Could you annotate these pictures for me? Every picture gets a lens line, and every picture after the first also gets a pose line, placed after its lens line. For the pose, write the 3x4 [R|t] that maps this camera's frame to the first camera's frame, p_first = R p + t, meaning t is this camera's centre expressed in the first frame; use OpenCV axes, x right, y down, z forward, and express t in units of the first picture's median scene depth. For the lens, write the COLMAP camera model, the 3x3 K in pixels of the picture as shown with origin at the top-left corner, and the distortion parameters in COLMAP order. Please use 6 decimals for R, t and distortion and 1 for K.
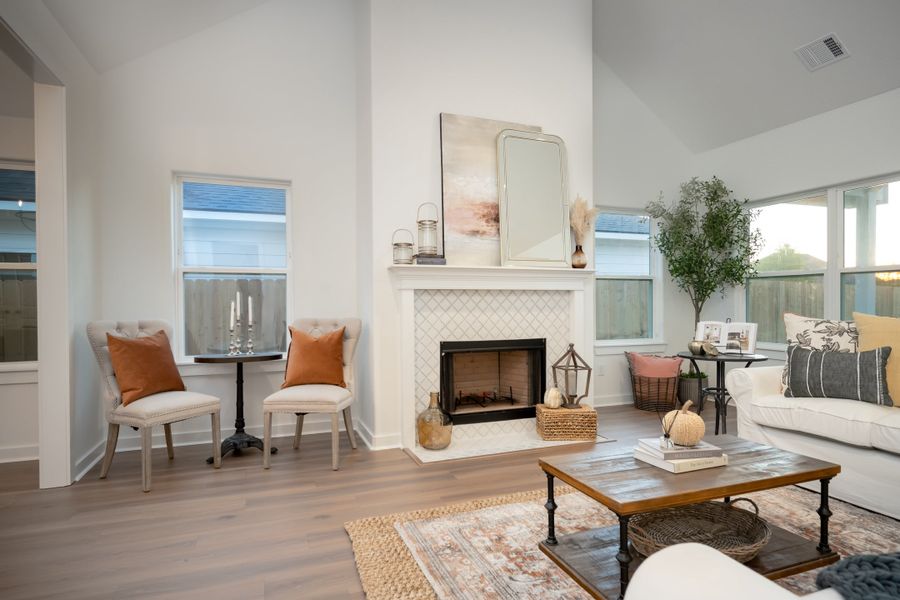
lens RADIAL K [[495.8, 0, 462.8], [0, 495.8, 305.8], [0, 0, 1]] dist [0.000553, -0.000213]
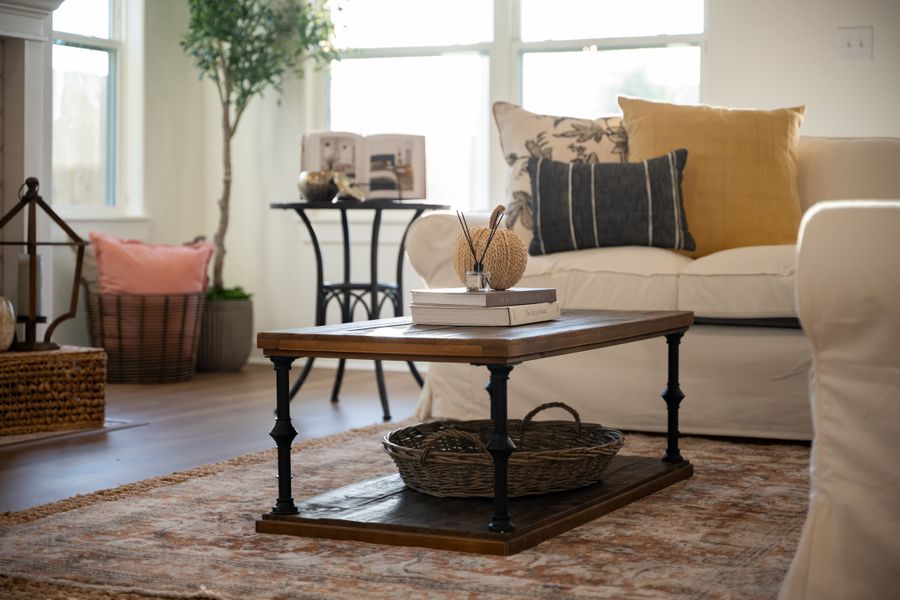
lens RADIAL K [[1661.8, 0, 451.7], [0, 1661.8, 215.7], [0, 0, 1]] dist [0.019421, 0.075841]
pose [[0.728807, 0.005421, 0.684697, -0.427361], [-0.001174, 0.999977, -0.006667, 0.118197], [-0.684718, 0.004055, 0.728797, -0.129983]]
